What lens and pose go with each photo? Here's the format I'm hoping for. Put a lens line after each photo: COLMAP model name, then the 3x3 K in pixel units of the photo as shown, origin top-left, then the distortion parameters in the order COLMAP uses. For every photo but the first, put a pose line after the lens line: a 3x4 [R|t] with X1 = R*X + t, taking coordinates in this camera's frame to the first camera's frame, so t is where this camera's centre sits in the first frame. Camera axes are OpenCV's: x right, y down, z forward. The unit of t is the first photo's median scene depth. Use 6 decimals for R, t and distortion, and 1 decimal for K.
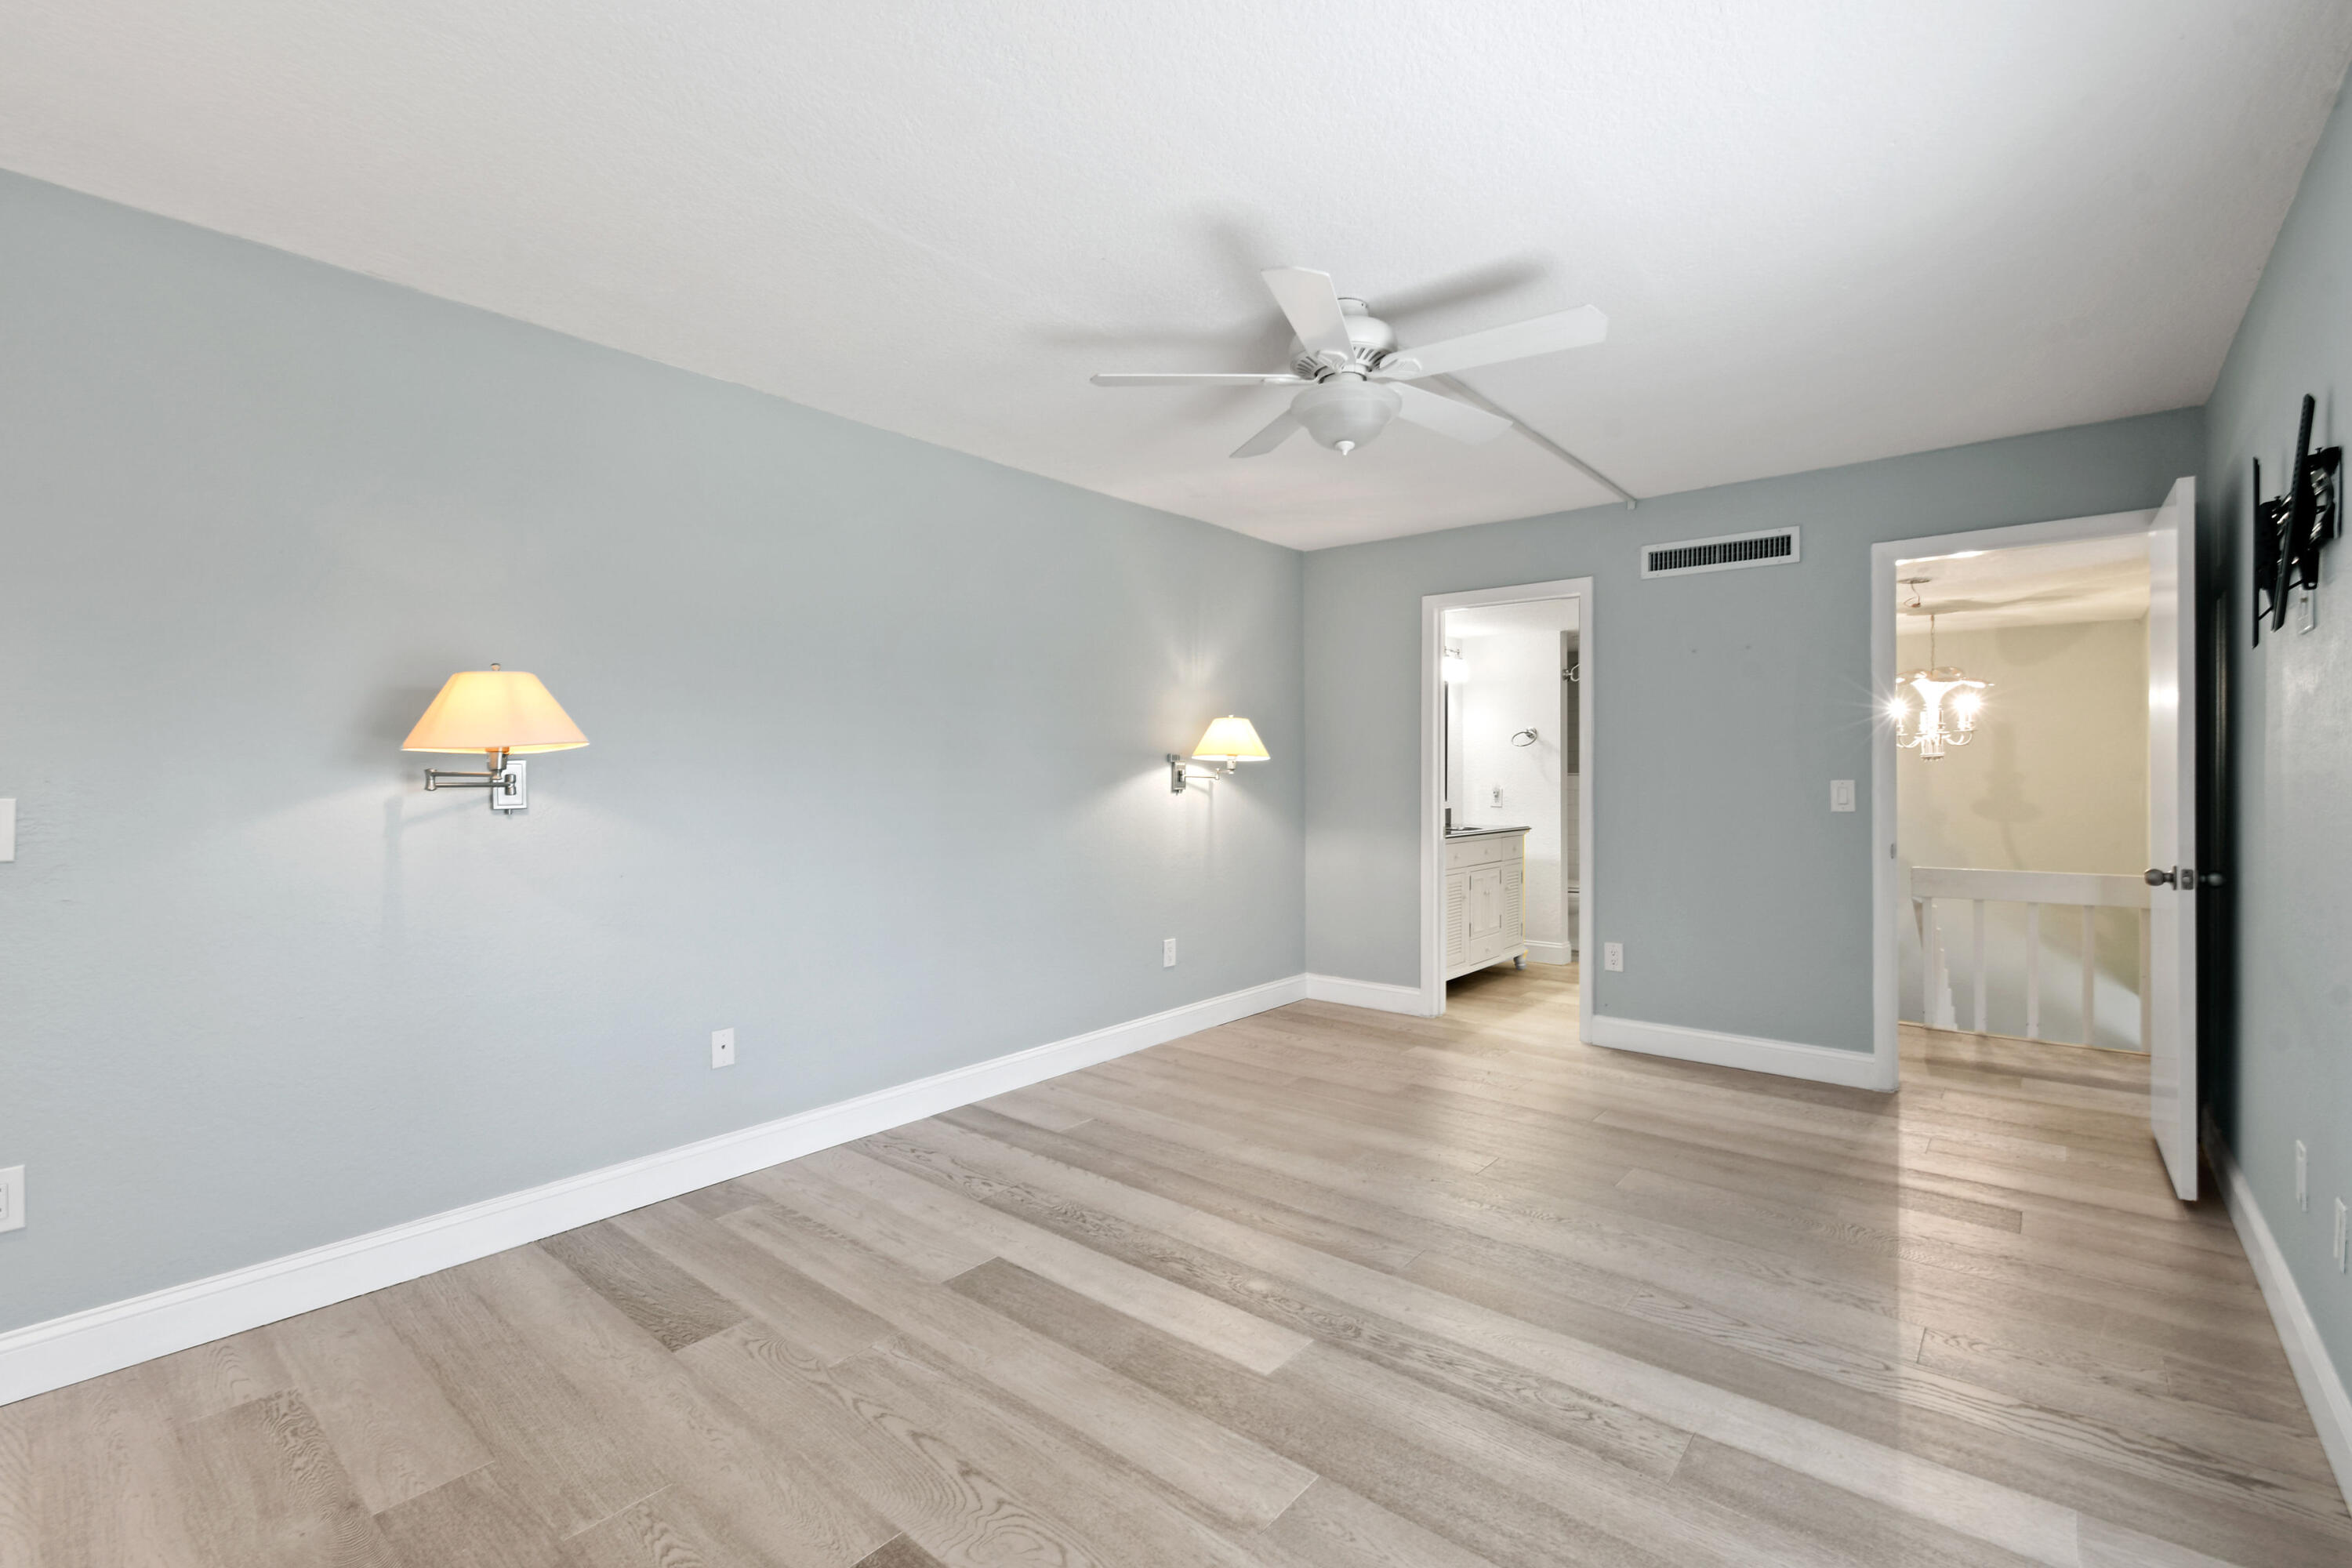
lens RADIAL K [[1048.0, 0, 1190.4], [0, 1048.0, 749.4], [0, 0, 1]] dist [0.005122, -0.000116]
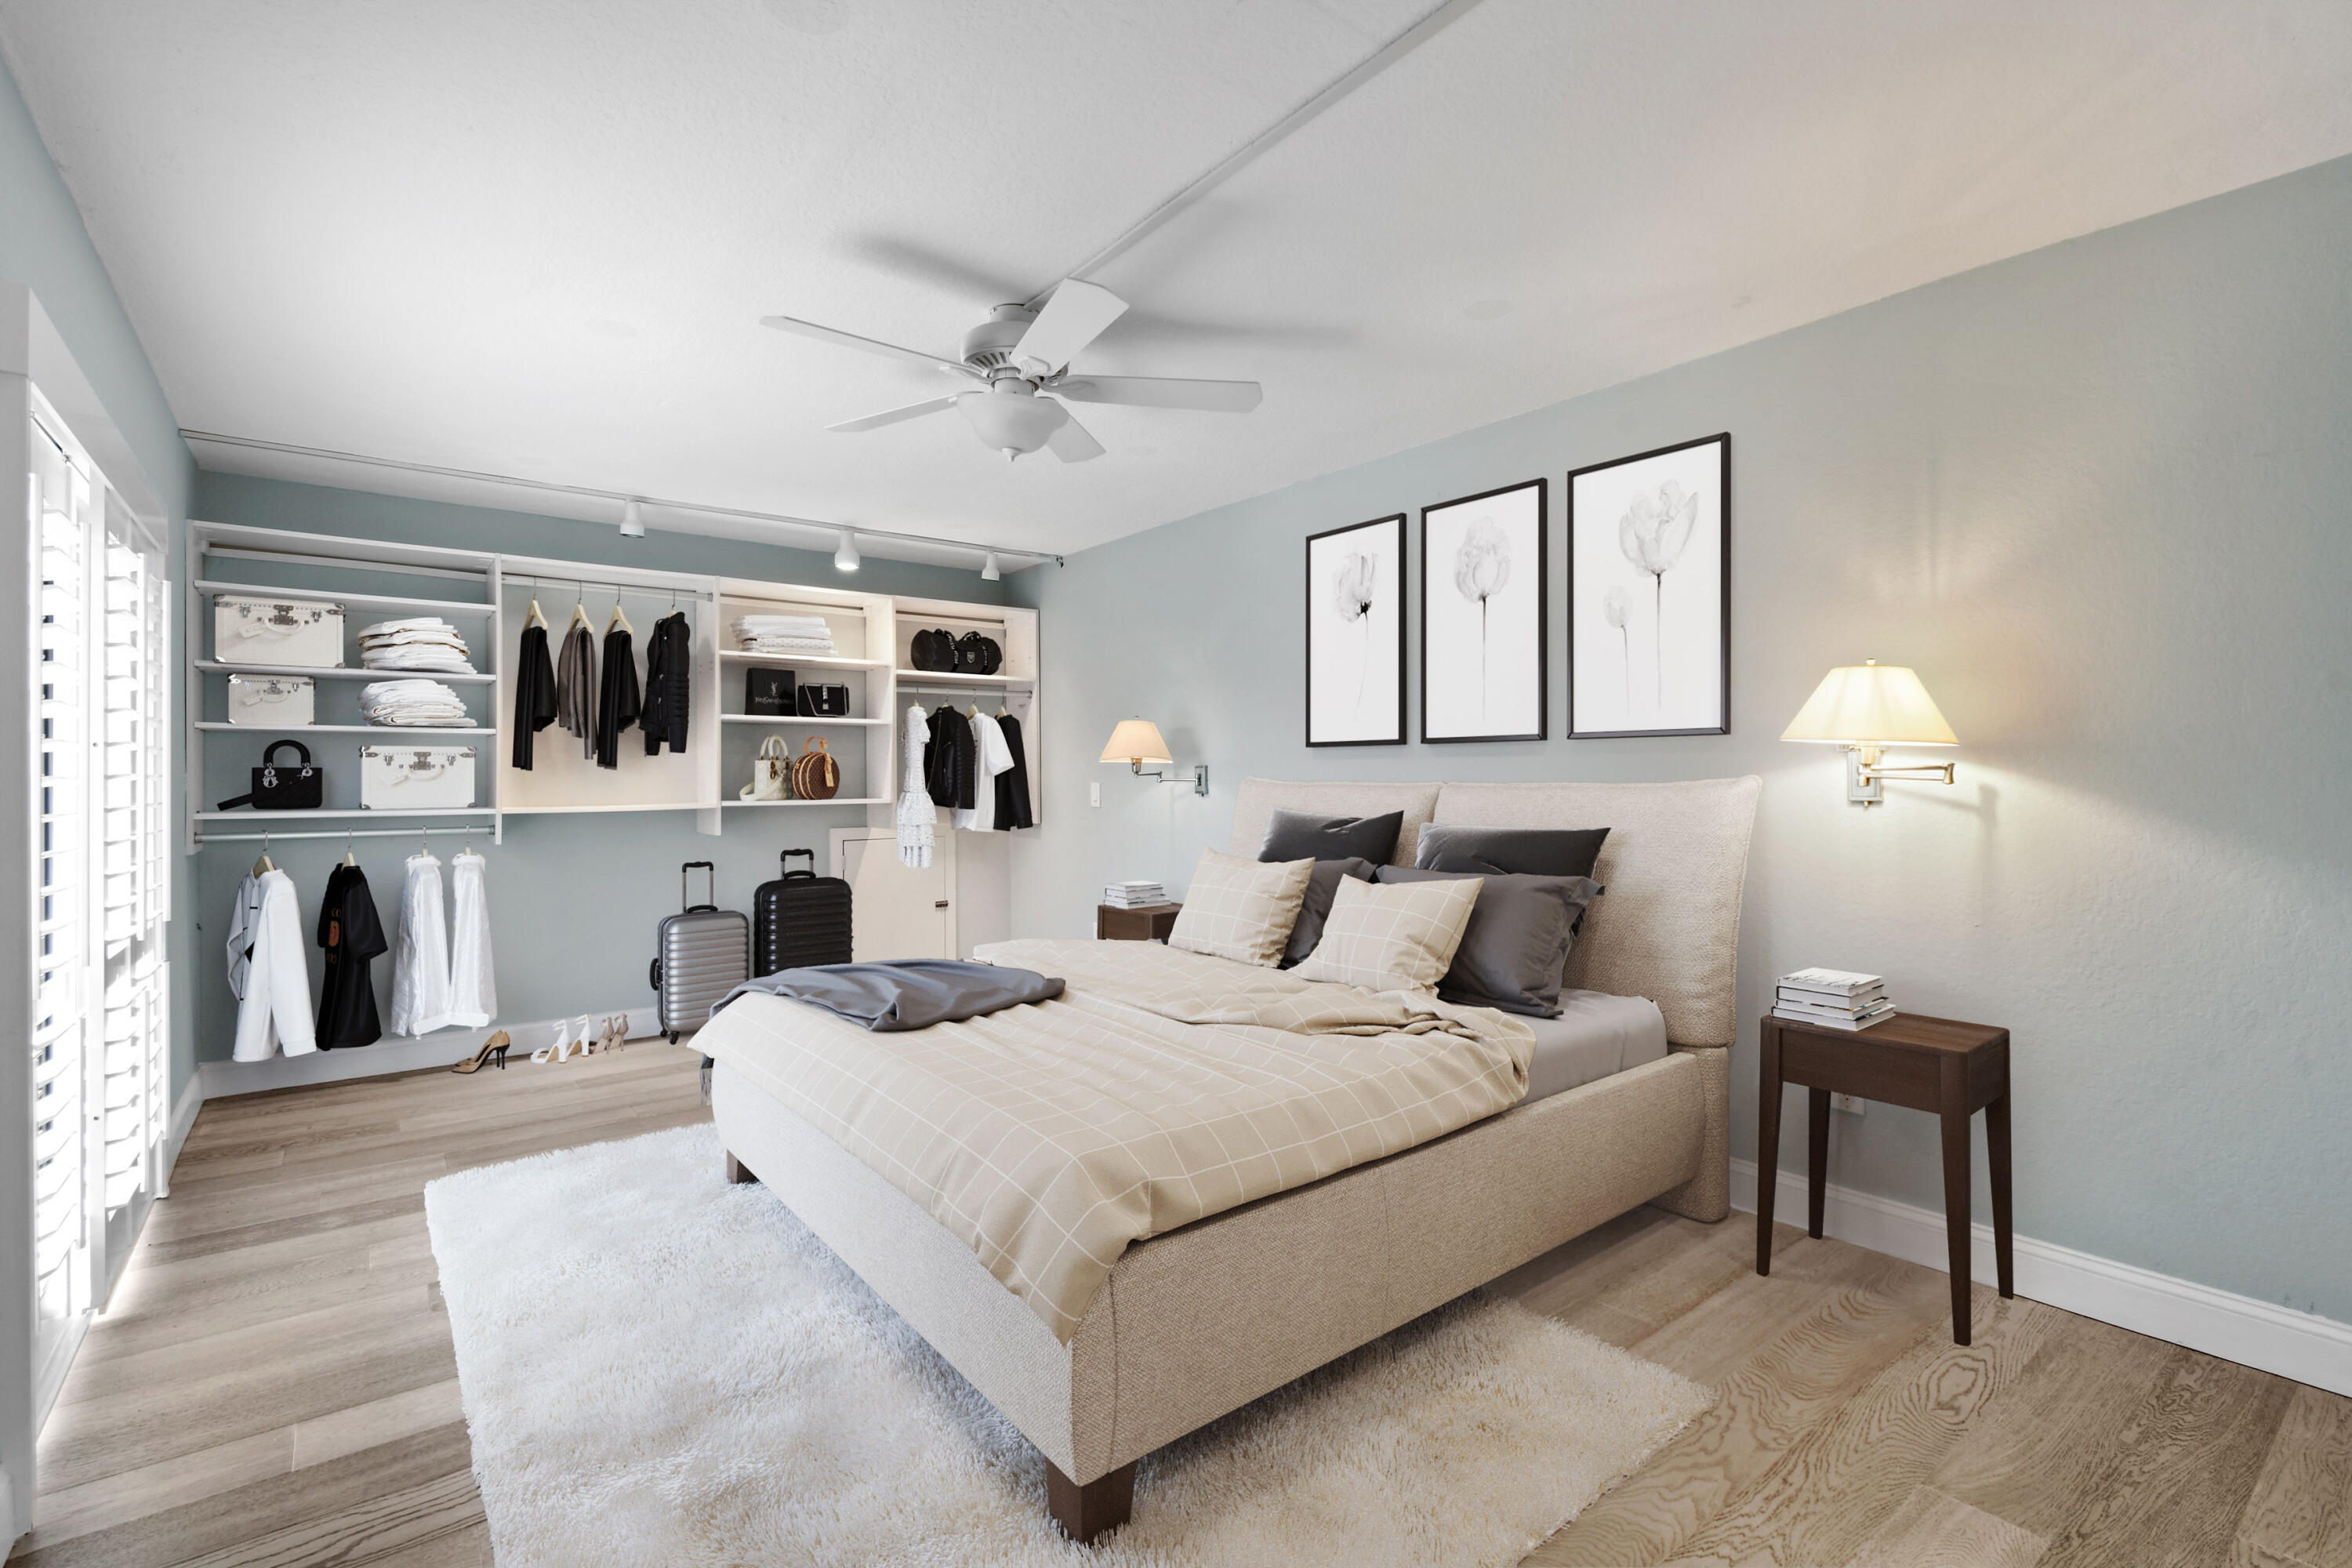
lens RADIAL K [[1067.0, 0, 1194.0], [0, 1067.0, 767.9], [0, 0, 1]] dist [-0.003564, -0.000268]
pose [[-0.208632, -0.004355, -0.977985, 0.918066], [0.021214, 0.999735, -0.008978, 0.026717], [0.977764, -0.022620, -0.208484, 1.149953]]
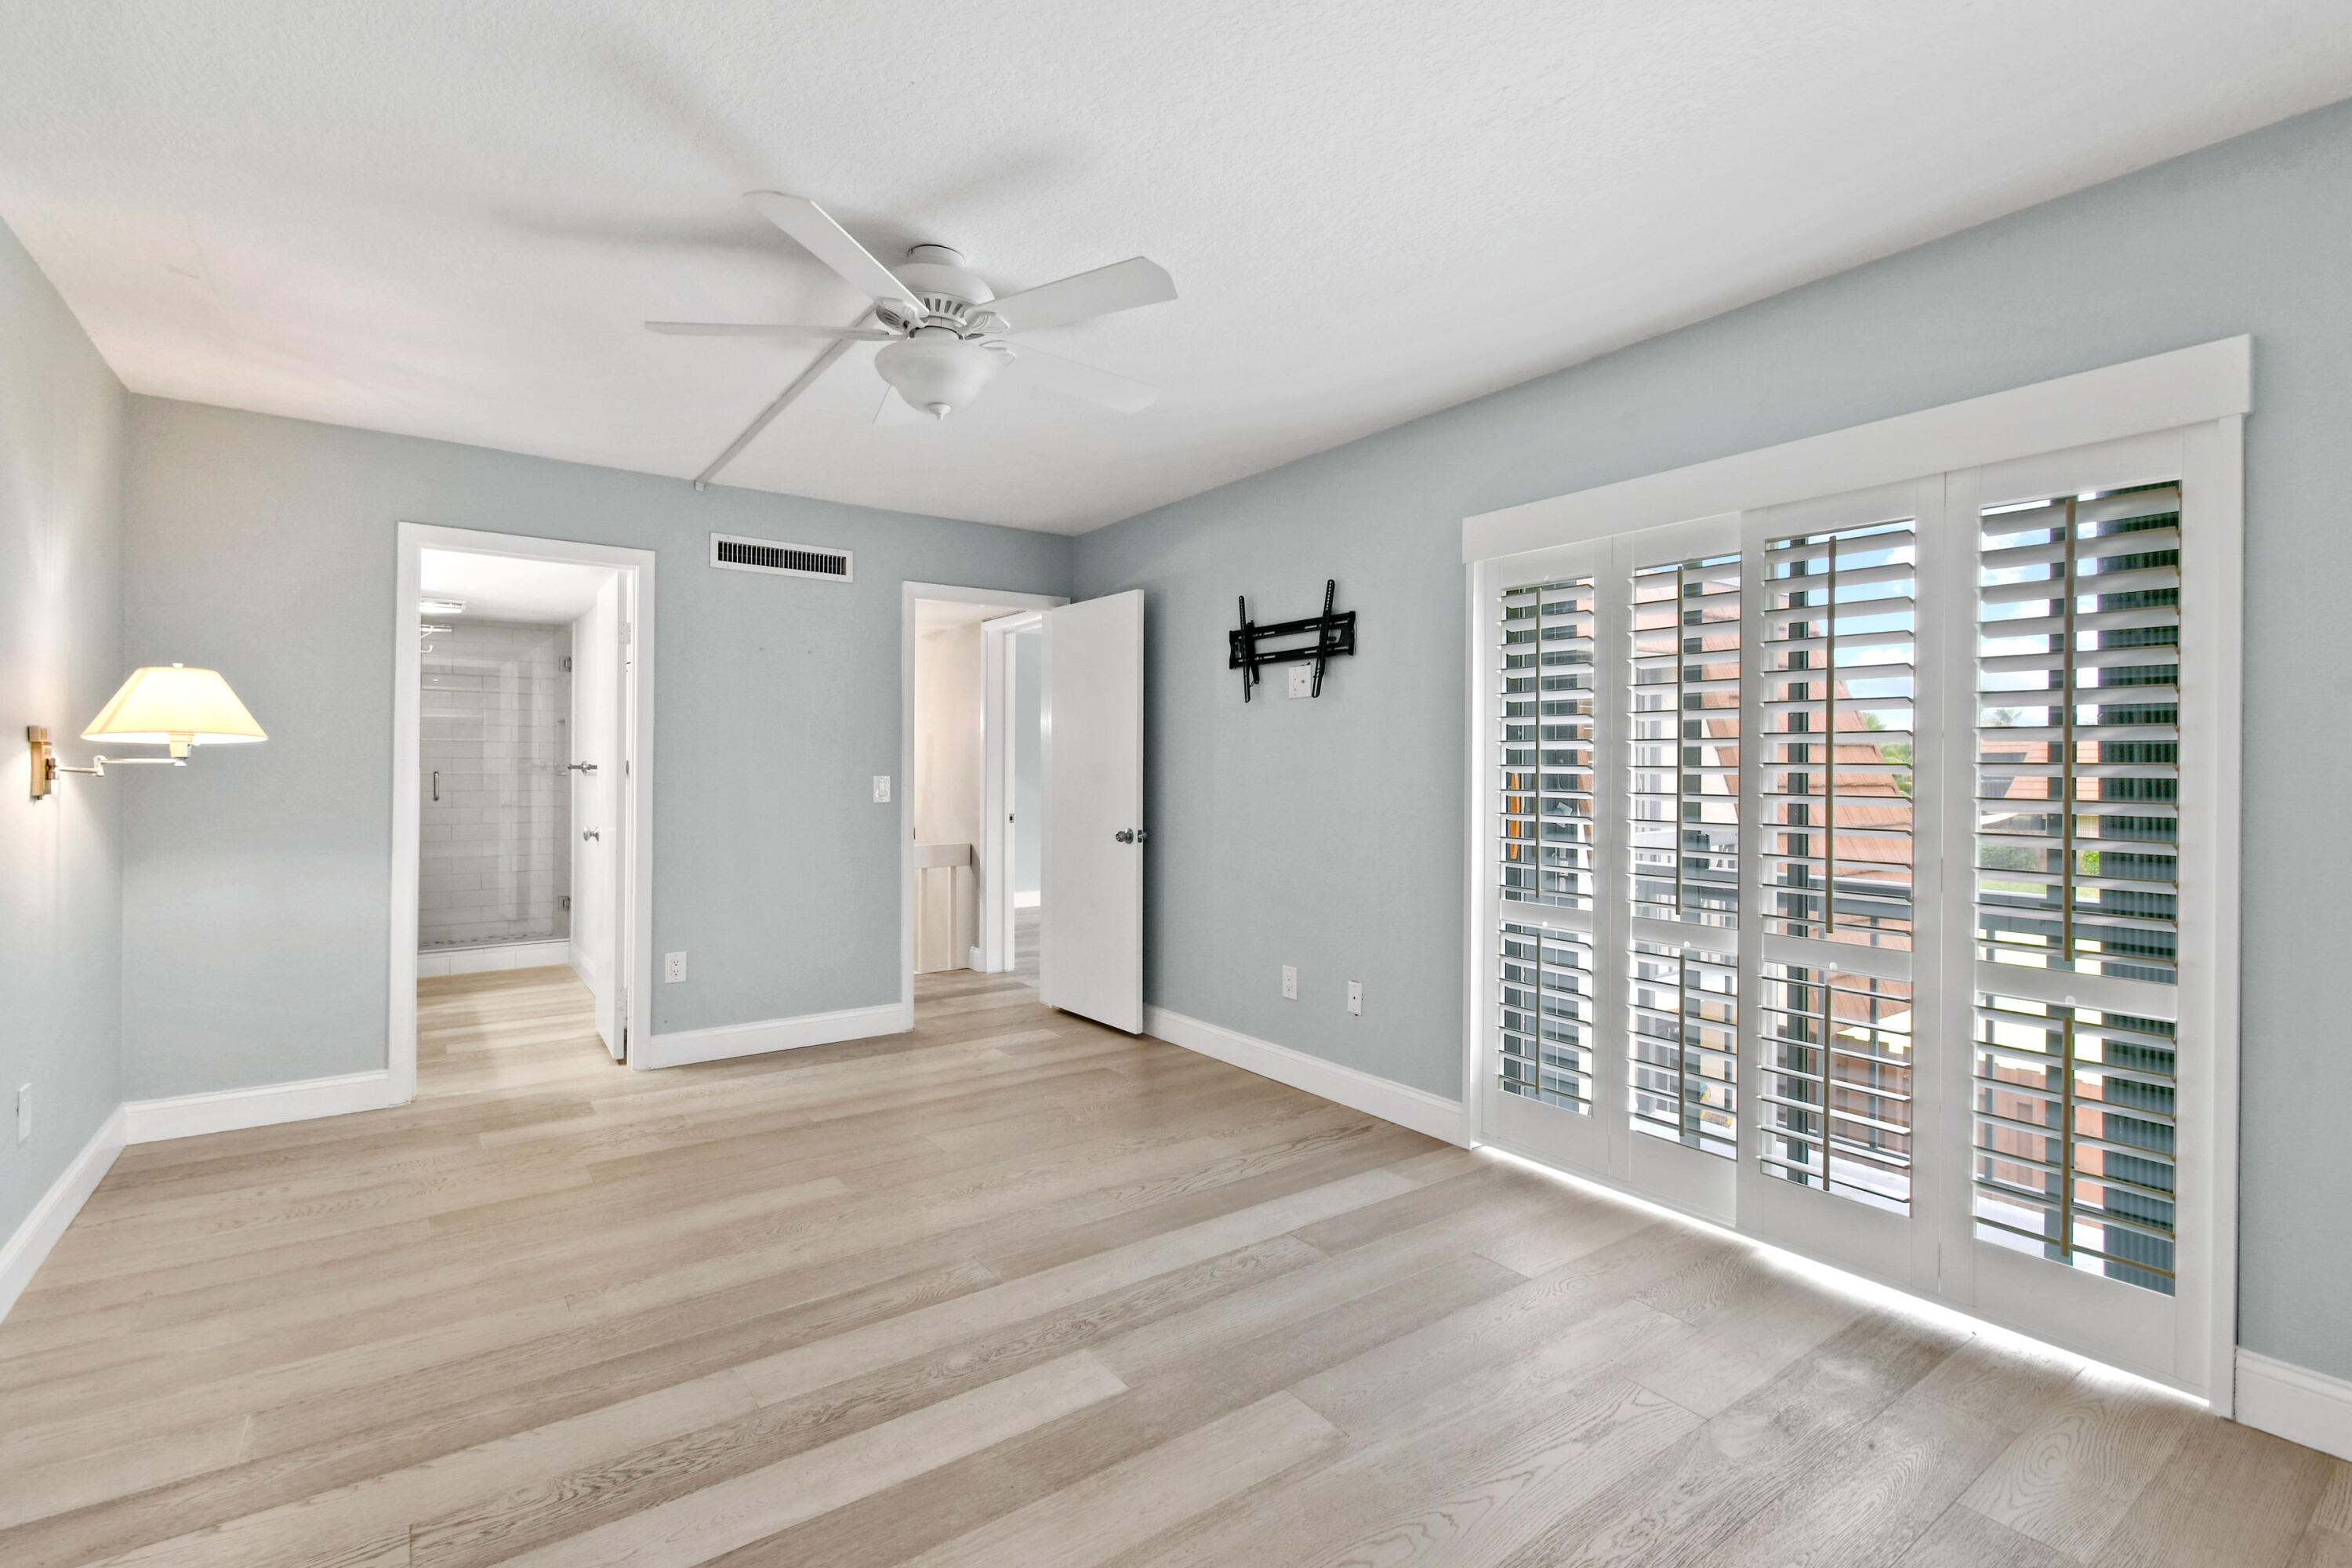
lens RADIAL K [[1092.7, 0, 1178.3], [0, 1092.7, 741.2], [0, 0, 1]] dist [0.000539, 0.000301]
pose [[0.235142, 0.029968, 0.971499, -0.616429], [-0.027329, 0.999333, -0.024212, 0.013840], [-0.971577, -0.020857, 0.235804, 0.489160]]
